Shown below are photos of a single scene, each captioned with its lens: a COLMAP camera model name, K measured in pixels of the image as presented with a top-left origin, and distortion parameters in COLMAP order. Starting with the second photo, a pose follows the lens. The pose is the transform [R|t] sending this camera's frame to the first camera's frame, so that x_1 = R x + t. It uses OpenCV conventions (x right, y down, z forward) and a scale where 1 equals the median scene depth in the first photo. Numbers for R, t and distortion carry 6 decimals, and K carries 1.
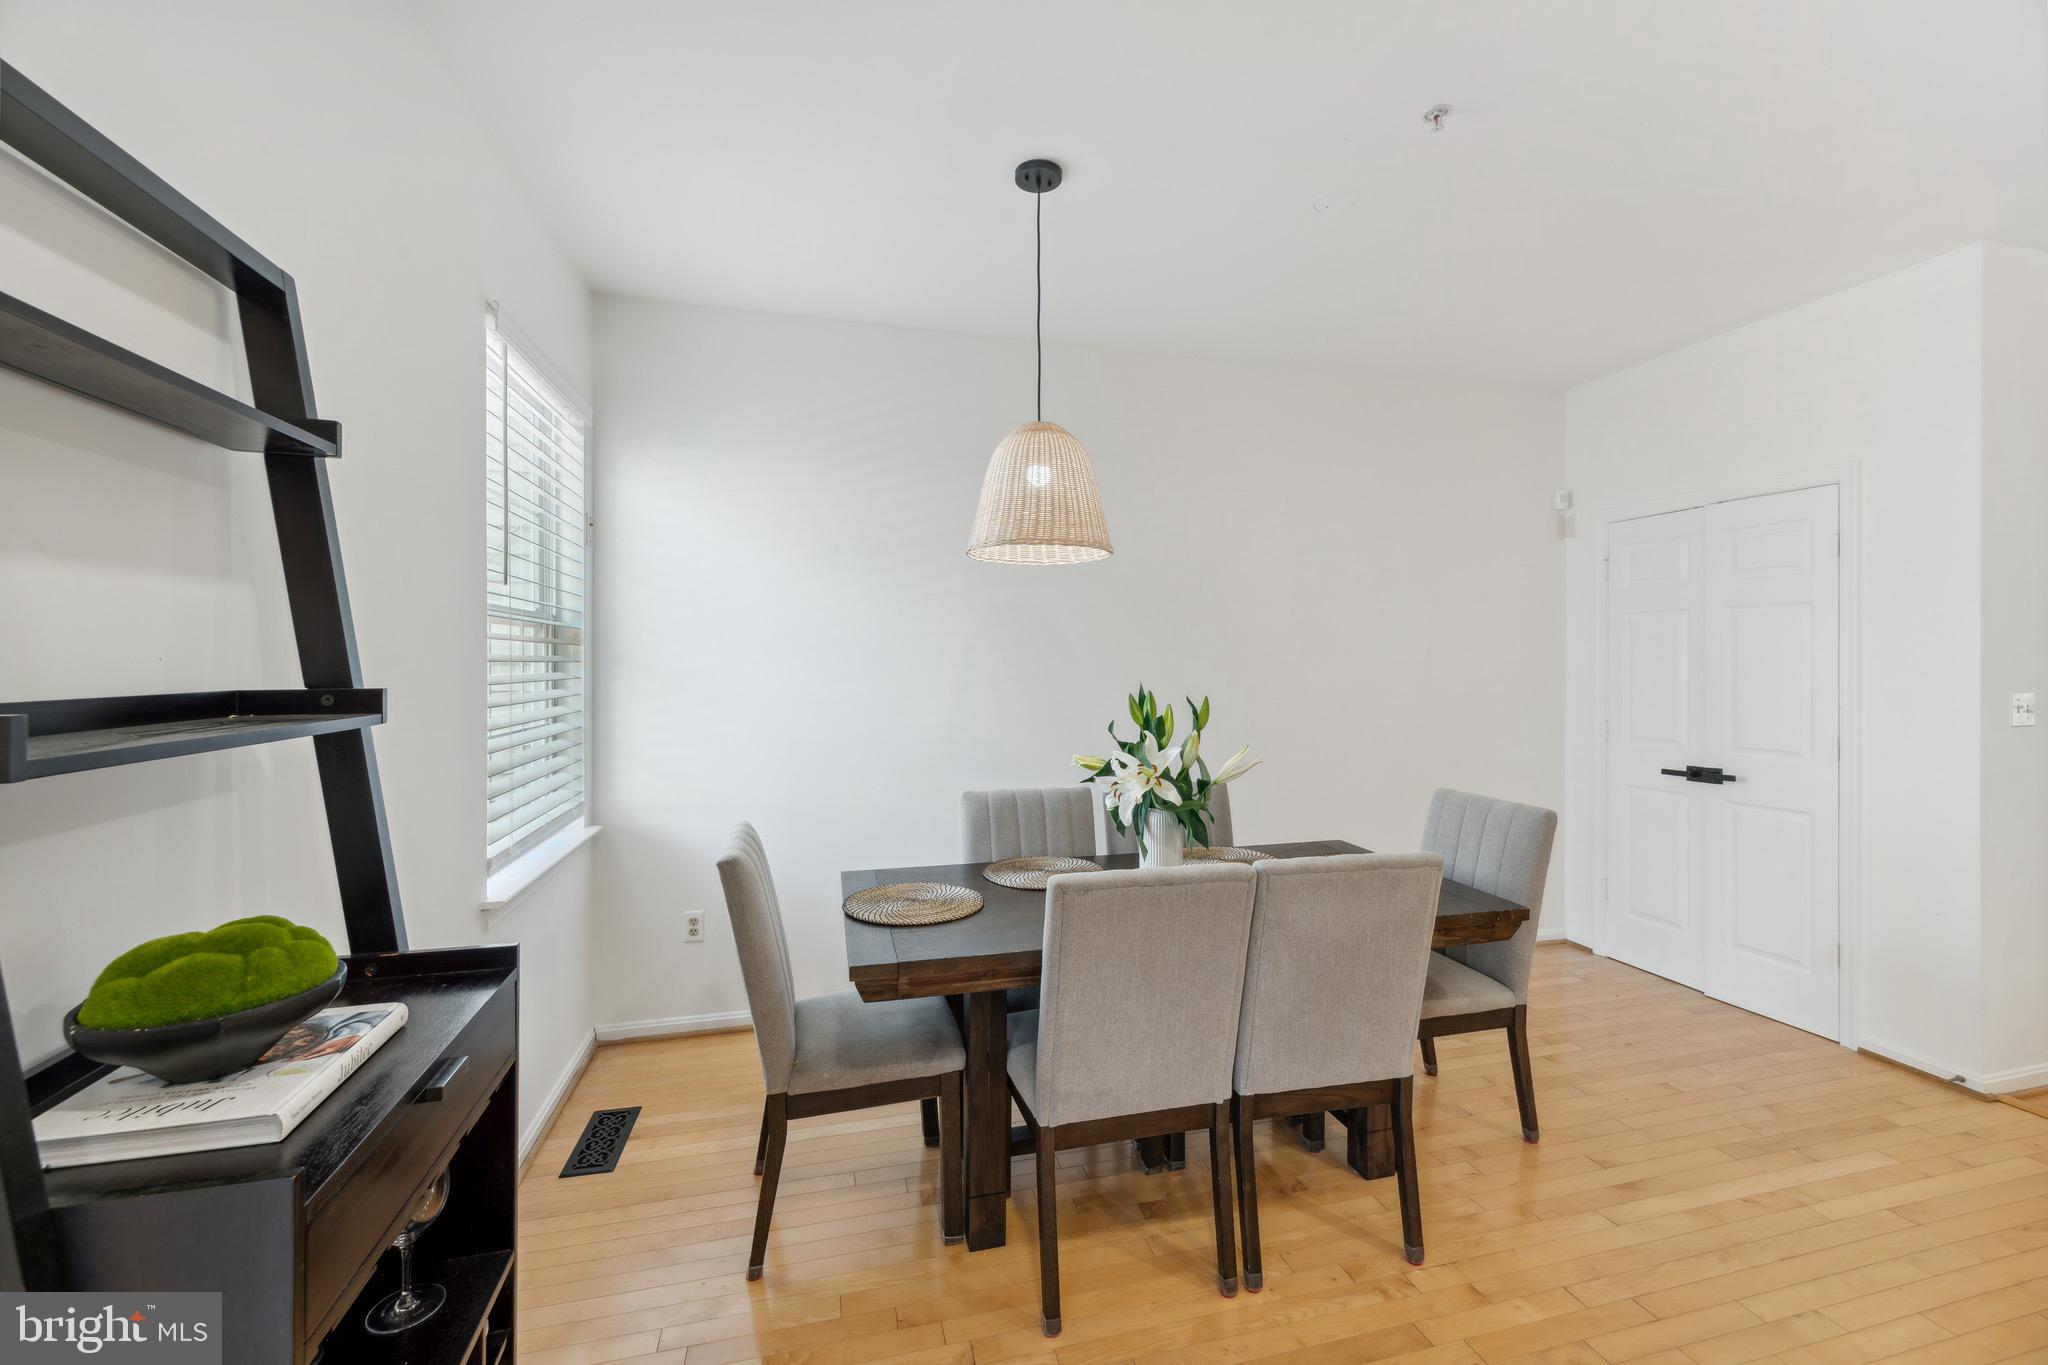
lens RADIAL K [[833.8, 0, 1020.9], [0, 833.8, 667.3], [0, 0, 1]] dist [-0.000677, -0.000586]
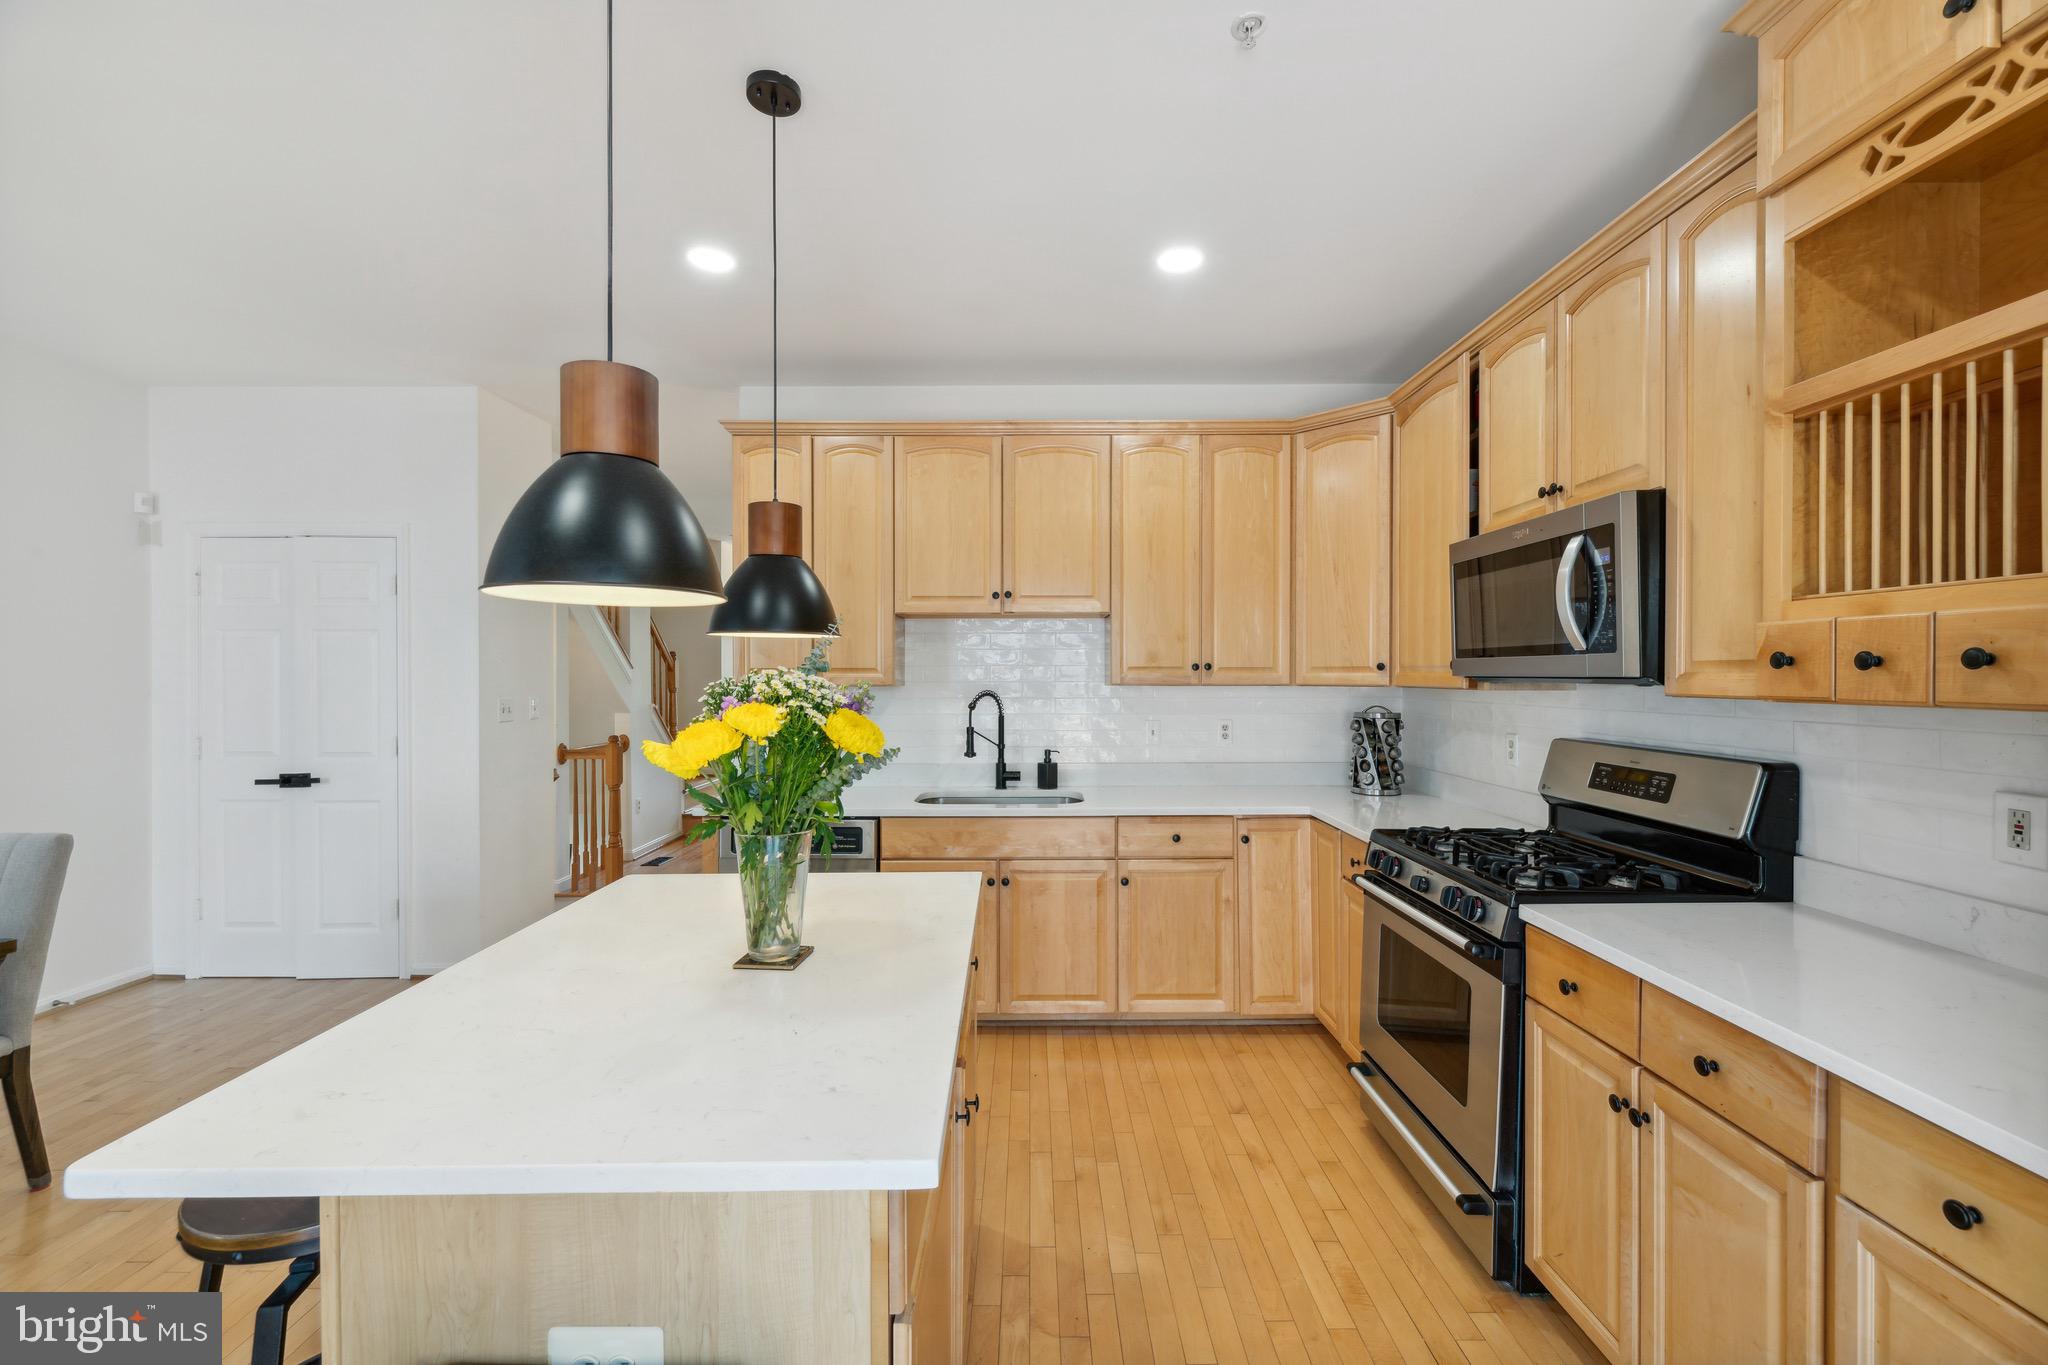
lens RADIAL K [[833.8, 0, 1028.7], [0, 833.8, 685.9], [0, 0, 1]] dist [-0.000677, -0.000586]
pose [[0.239426, -0.008807, 0.970875, -0.017452], [0.005276, 0.999956, 0.007770, 0.000152], [-0.970900, 0.003262, 0.239462, -0.209992]]
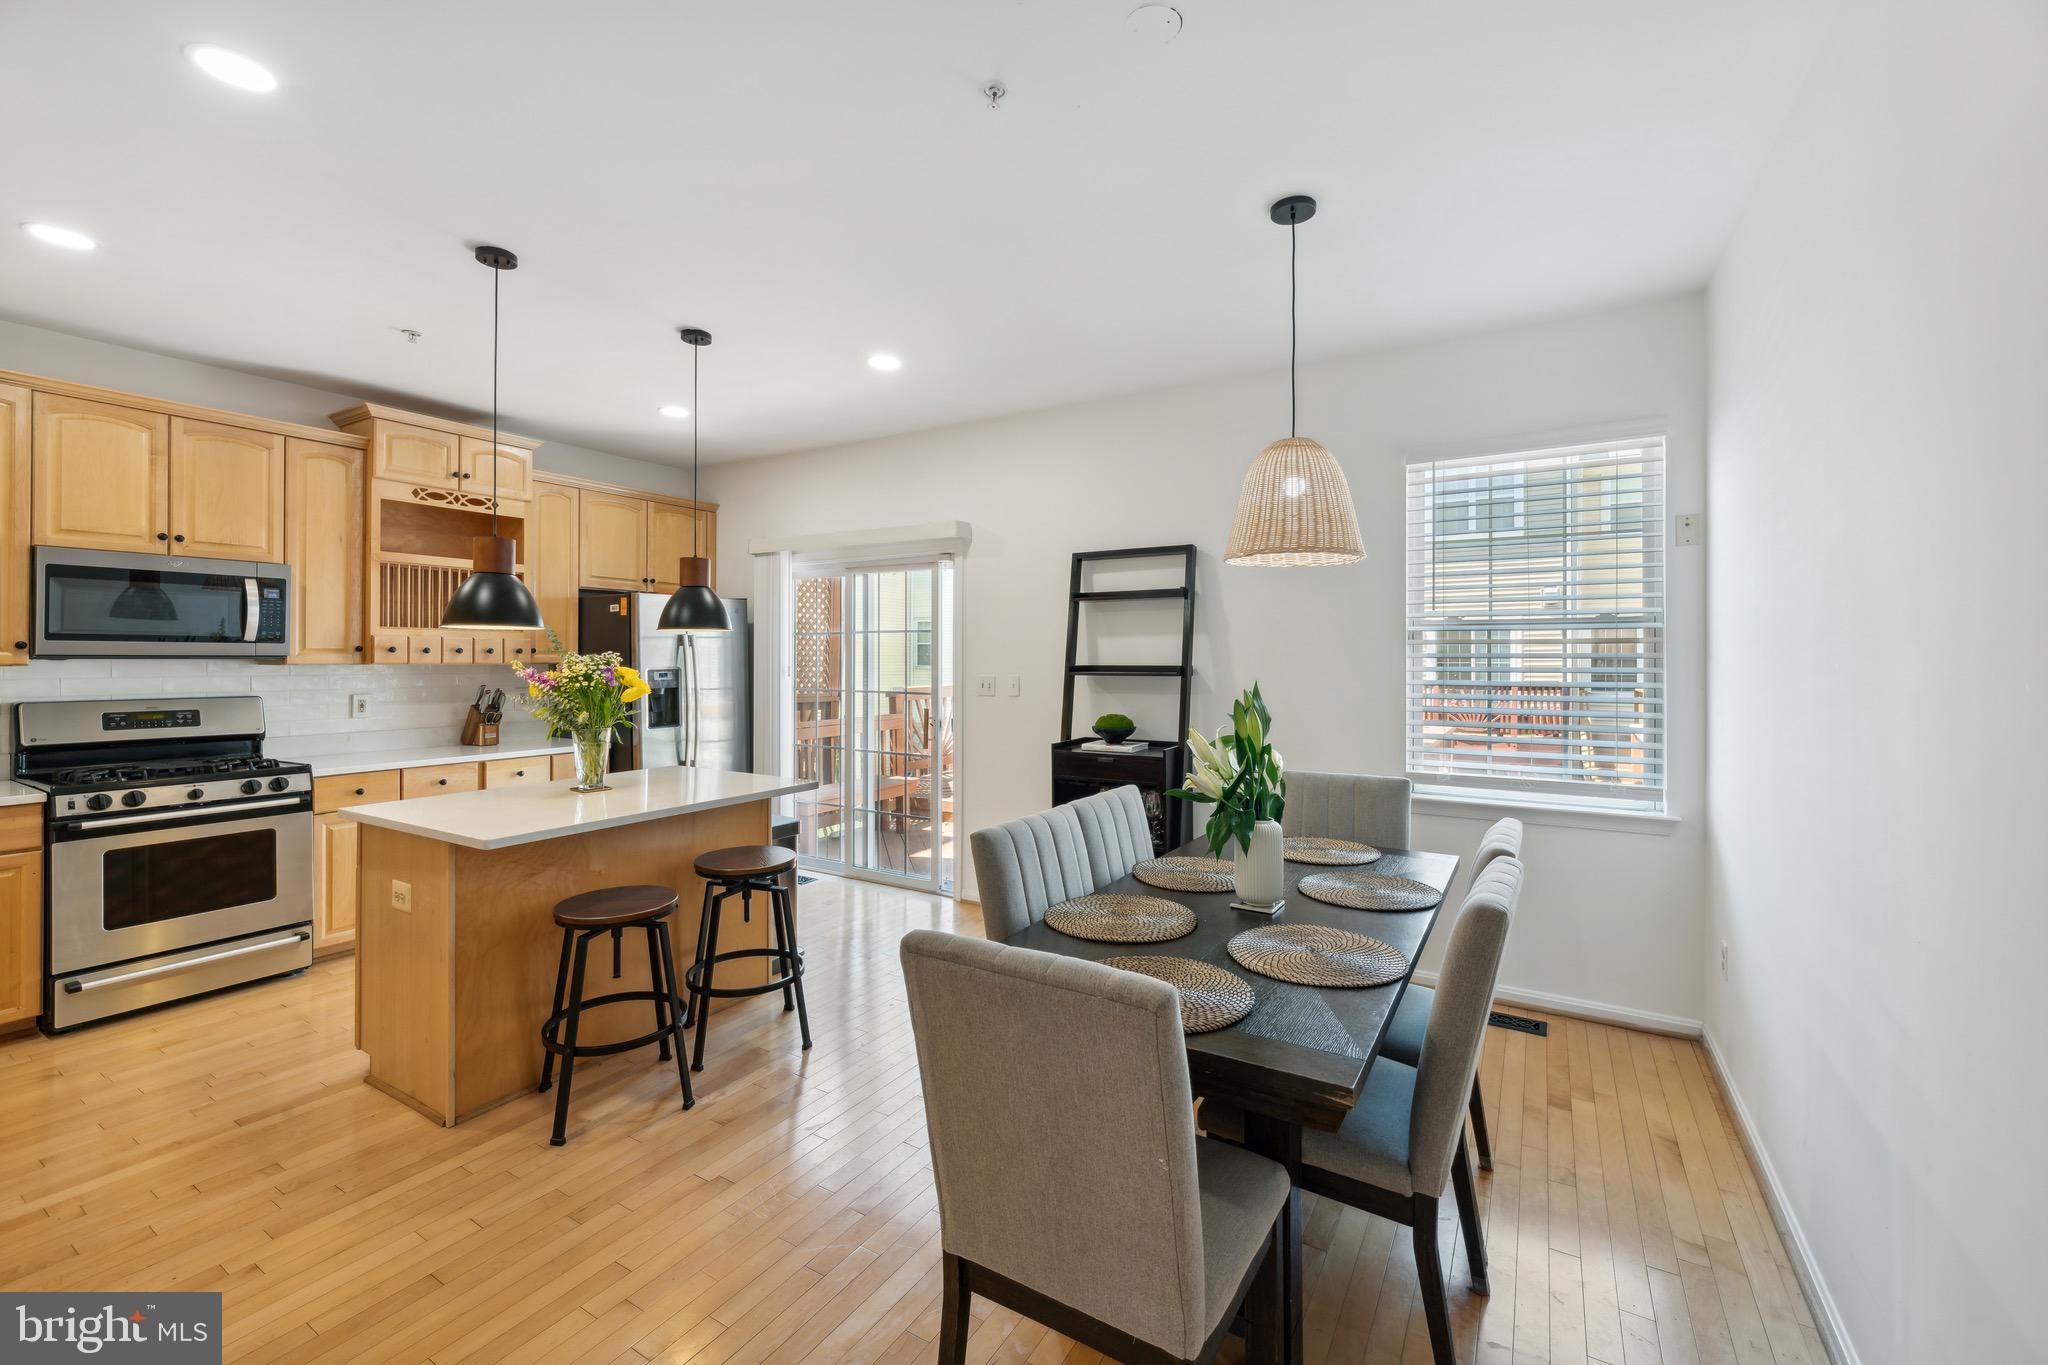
lens RADIAL K [[833.8, 0, 1024.8], [0, 833.8, 657.4], [0, 0, 1]] dist [-0.000677, -0.000586]
pose [[-0.712636, 0.002431, -0.701530, 0.714087], [-0.003730, 0.999967, 0.007255, -0.008740], [0.701524, 0.007787, -0.712603, 1.078869]]
